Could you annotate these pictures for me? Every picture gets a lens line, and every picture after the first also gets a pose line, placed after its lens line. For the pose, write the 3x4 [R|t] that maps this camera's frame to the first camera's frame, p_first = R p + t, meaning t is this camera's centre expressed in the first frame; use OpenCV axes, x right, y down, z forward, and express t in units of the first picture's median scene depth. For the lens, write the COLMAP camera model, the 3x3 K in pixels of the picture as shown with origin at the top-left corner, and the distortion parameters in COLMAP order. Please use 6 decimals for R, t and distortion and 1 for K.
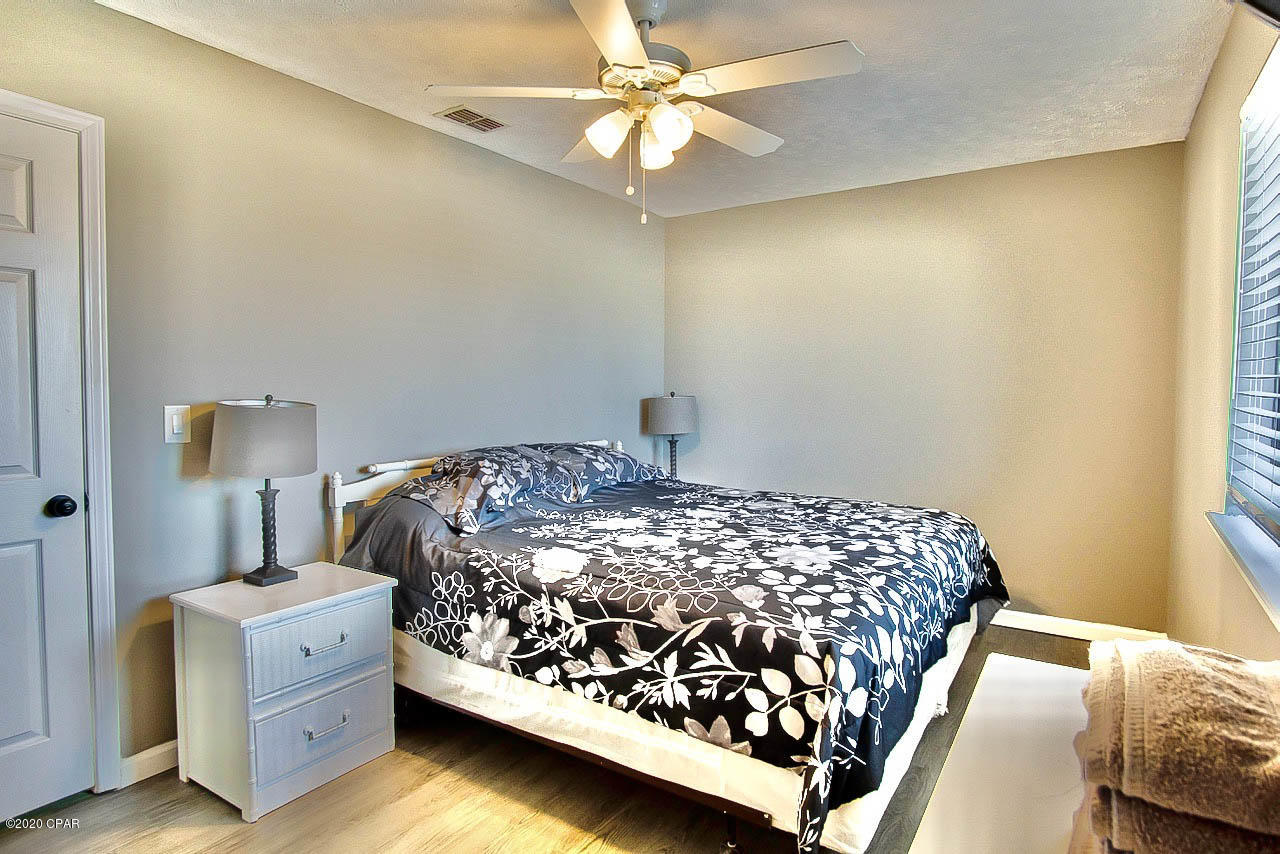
lens RADIAL K [[689.8, 0, 643.6], [0, 689.8, 420.8], [0, 0, 1]] dist [-0.032247, 0.001456]
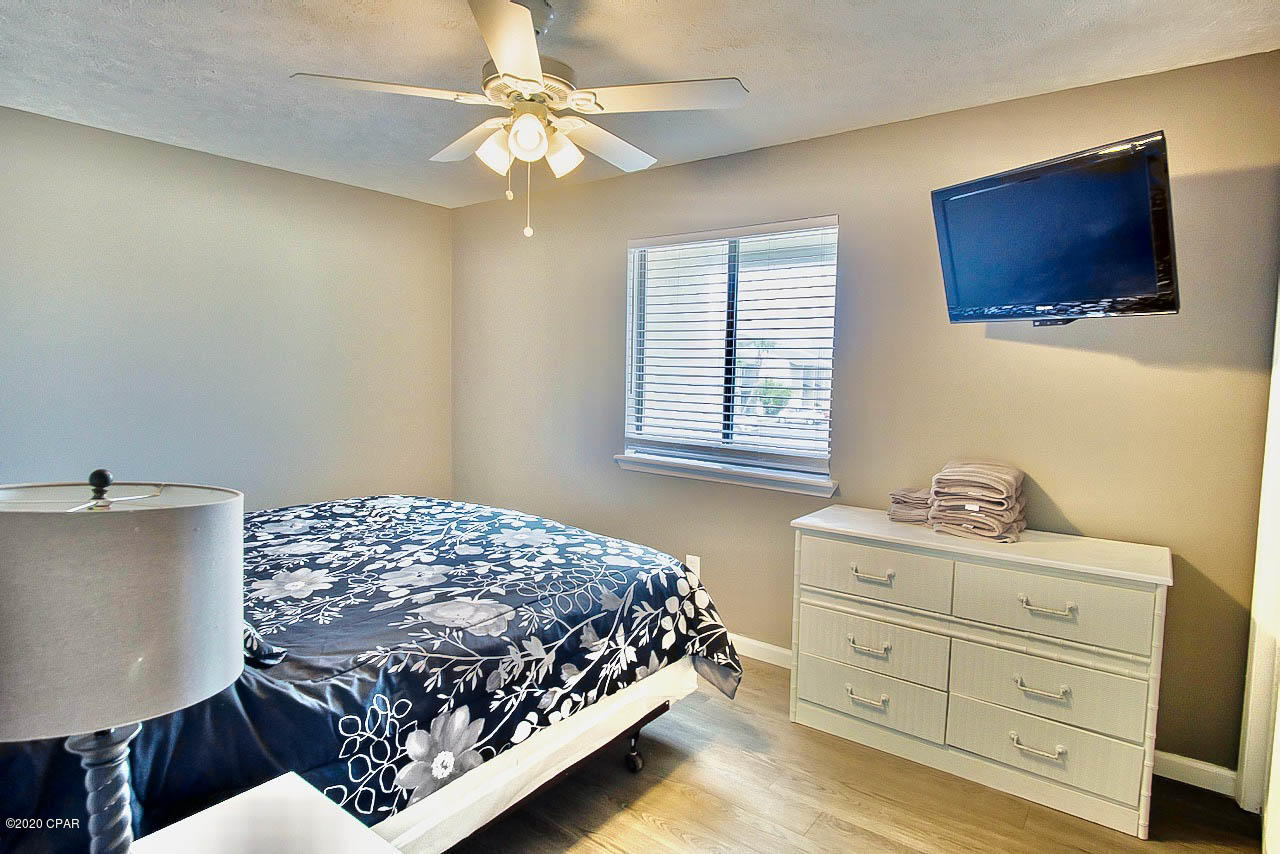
lens RADIAL K [[689.8, 0, 643.6], [0, 689.8, 420.8], [0, 0, 1]] dist [-0.032247, 0.001456]
pose [[0.068282, -0.083354, 0.994178, -1.023115], [0.021889, 0.996389, 0.082036, -0.101581], [-0.997426, 0.016160, 0.069860, 0.812341]]
